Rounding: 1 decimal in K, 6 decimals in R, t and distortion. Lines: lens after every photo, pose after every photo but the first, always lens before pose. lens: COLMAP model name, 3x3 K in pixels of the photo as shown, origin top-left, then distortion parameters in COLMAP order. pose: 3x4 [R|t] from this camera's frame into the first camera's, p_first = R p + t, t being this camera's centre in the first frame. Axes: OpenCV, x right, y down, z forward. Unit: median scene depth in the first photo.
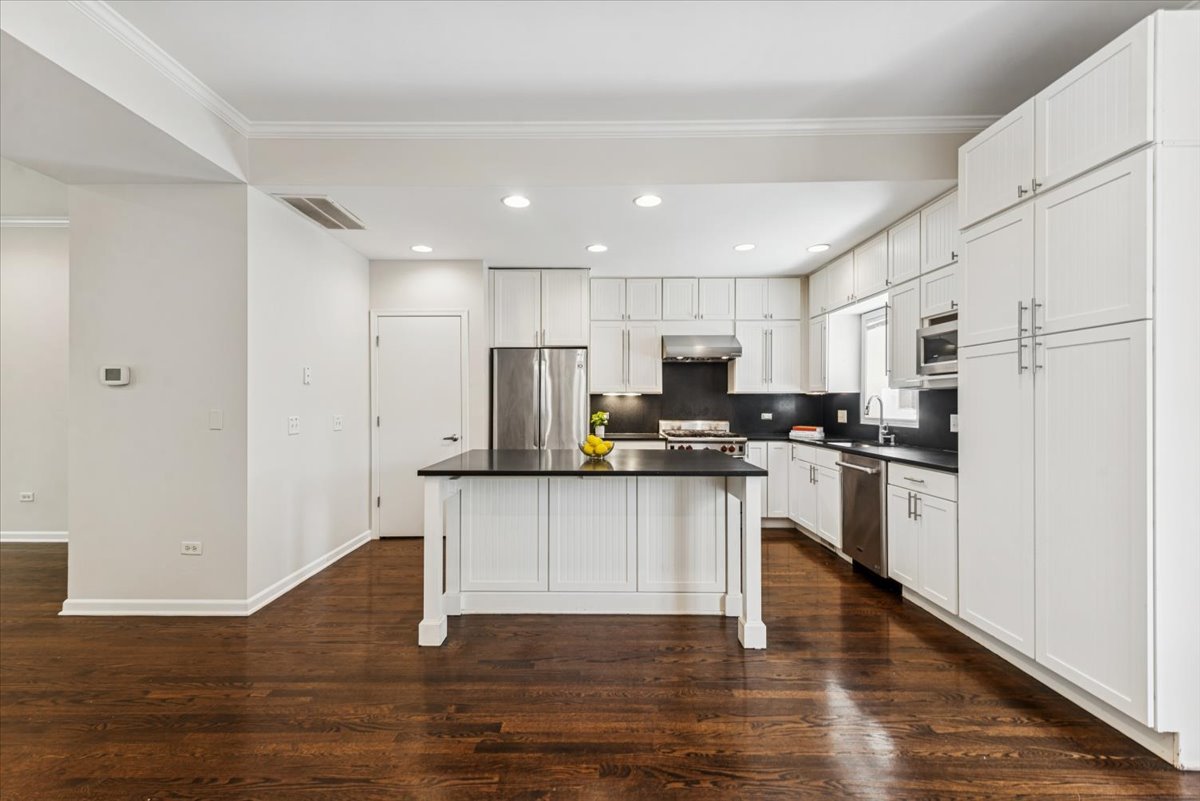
lens RADIAL K [[496.4, 0, 585.5], [0, 496.4, 402.2], [0, 0, 1]] dist [0.003044, 0.000022]
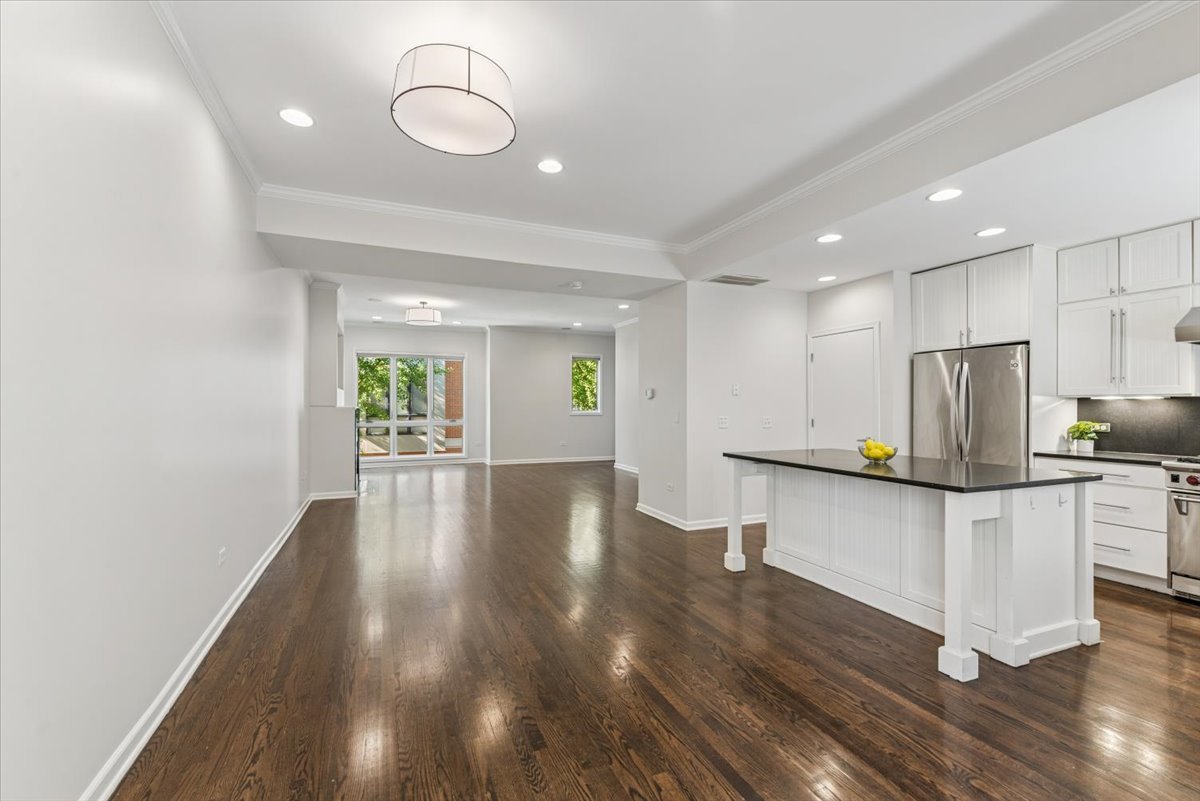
lens RADIAL K [[511.1, 0, 597.1], [0, 511.1, 406.6], [0, 0, 1]] dist [0.001354, 0.000151]
pose [[0.394557, 0.004370, -0.918861, 0.502151], [-0.000330, 0.999989, 0.004614, -0.006746], [0.918871, -0.001517, 0.394554, 0.009472]]
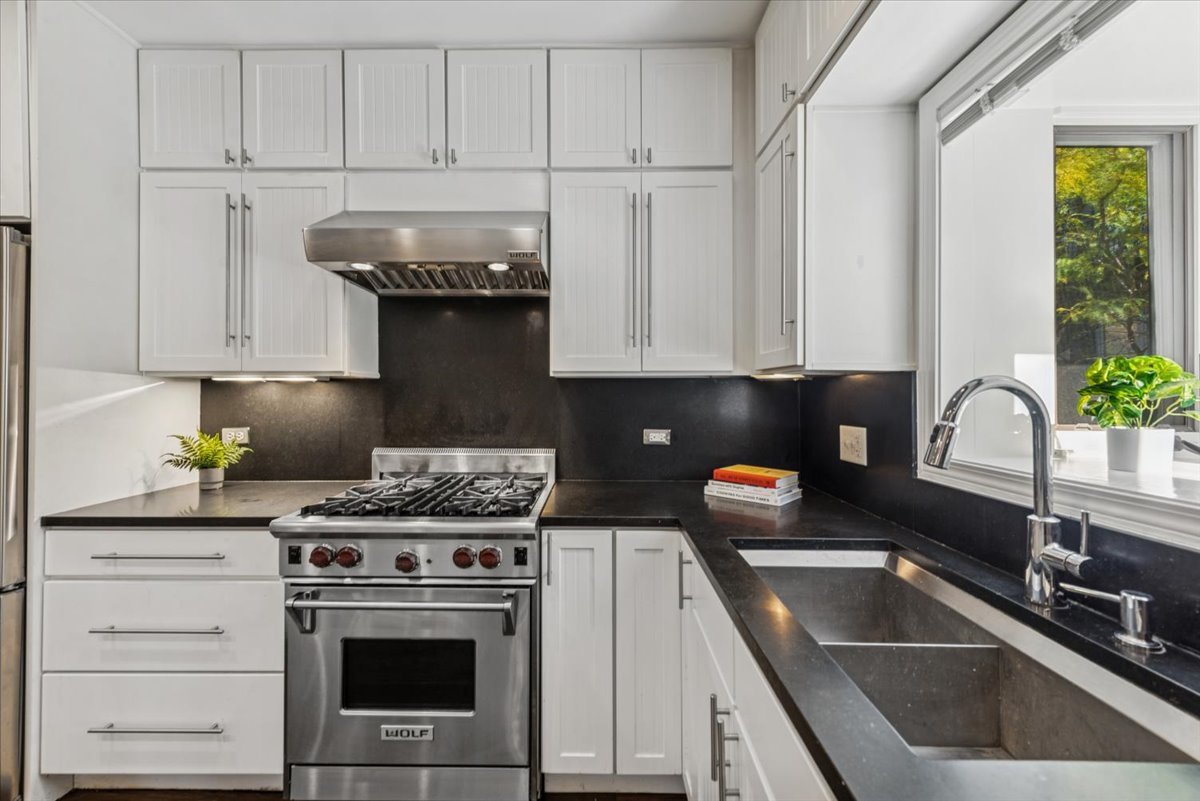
lens RADIAL K [[496.0, 0, 596.7], [0, 496.0, 388.4], [0, 0, 1]] dist [-0.001181, -0.000176]
pose [[0.999964, -0.000055, 0.008465, 0.356146], [0.000126, 0.999965, -0.008385, -0.005873], [-0.008464, 0.008386, 0.999929, 0.695270]]
